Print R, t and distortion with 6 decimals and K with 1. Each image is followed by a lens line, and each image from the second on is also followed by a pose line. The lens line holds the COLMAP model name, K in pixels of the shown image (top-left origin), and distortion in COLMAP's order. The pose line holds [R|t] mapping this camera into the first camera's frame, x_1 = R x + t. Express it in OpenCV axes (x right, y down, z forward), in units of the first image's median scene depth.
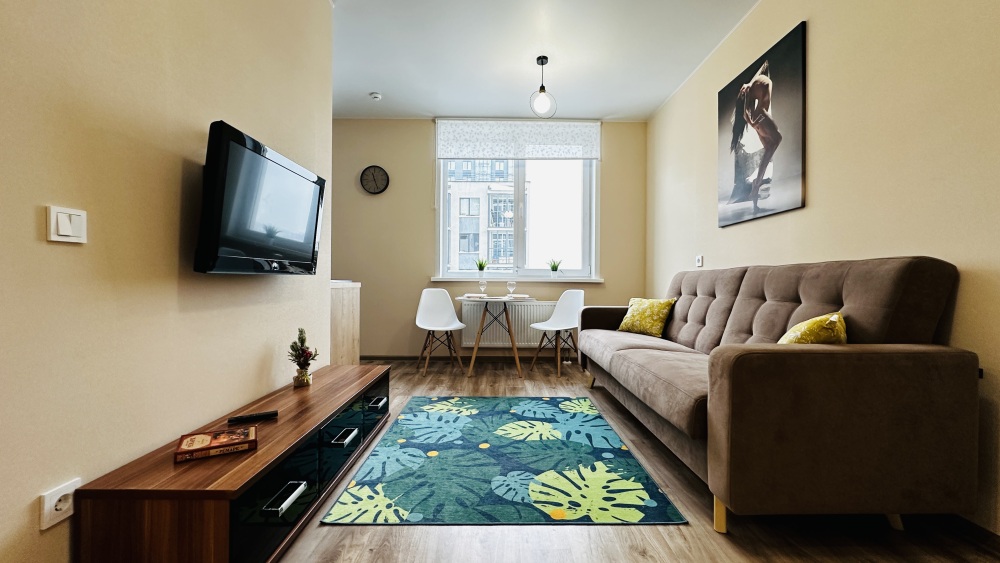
lens RADIAL K [[397.1, 0, 501.3], [0, 397.1, 283.2], [0, 0, 1]] dist [-0.000463, 0.000010]
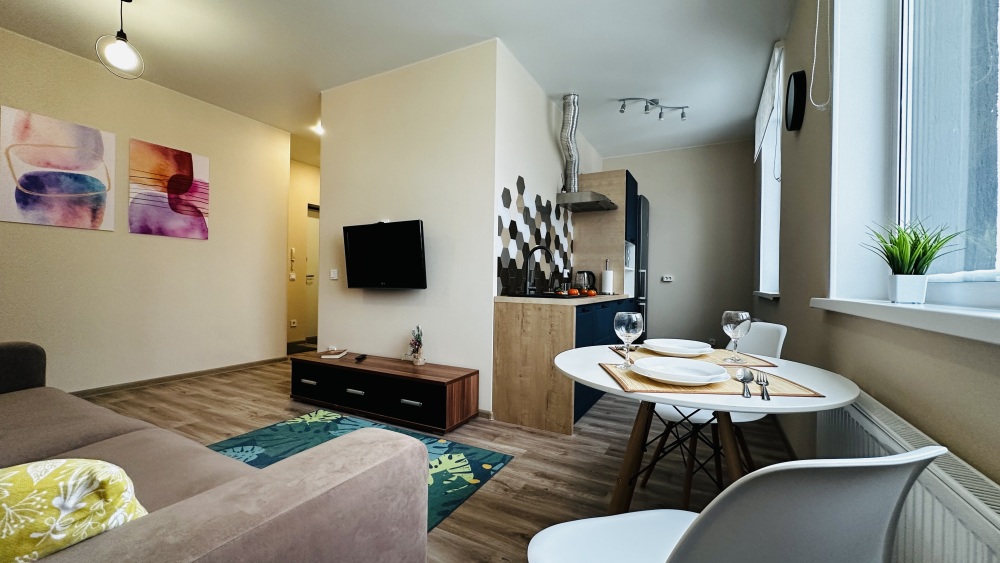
lens RADIAL K [[397.1, 0, 501.3], [0, 397.1, 283.2], [0, 0, 1]] dist [-0.000463, 0.000010]
pose [[-0.478970, -0.013684, -0.877724, 0.540714], [-0.022572, 0.999740, -0.003268, -0.038254], [0.877541, 0.018247, -0.479155, 1.658315]]
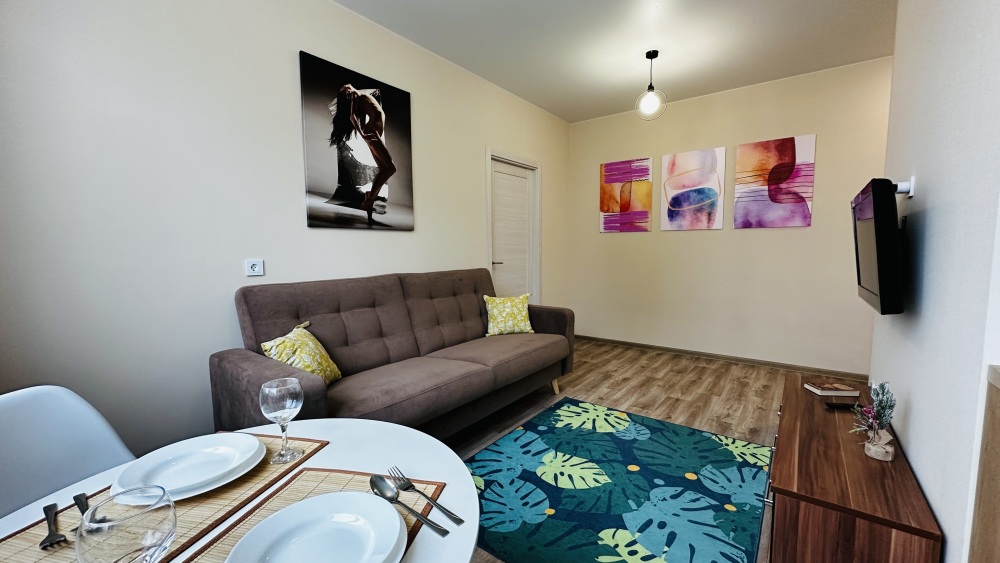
lens RADIAL K [[397.1, 0, 501.3], [0, 397.1, 283.2], [0, 0, 1]] dist [-0.000463, 0.000010]
pose [[-0.786918, -0.058620, 0.614267, -0.320085], [0.001025, 0.995352, 0.096299, -0.126337], [-0.617057, 0.076409, -0.783200, 1.708540]]
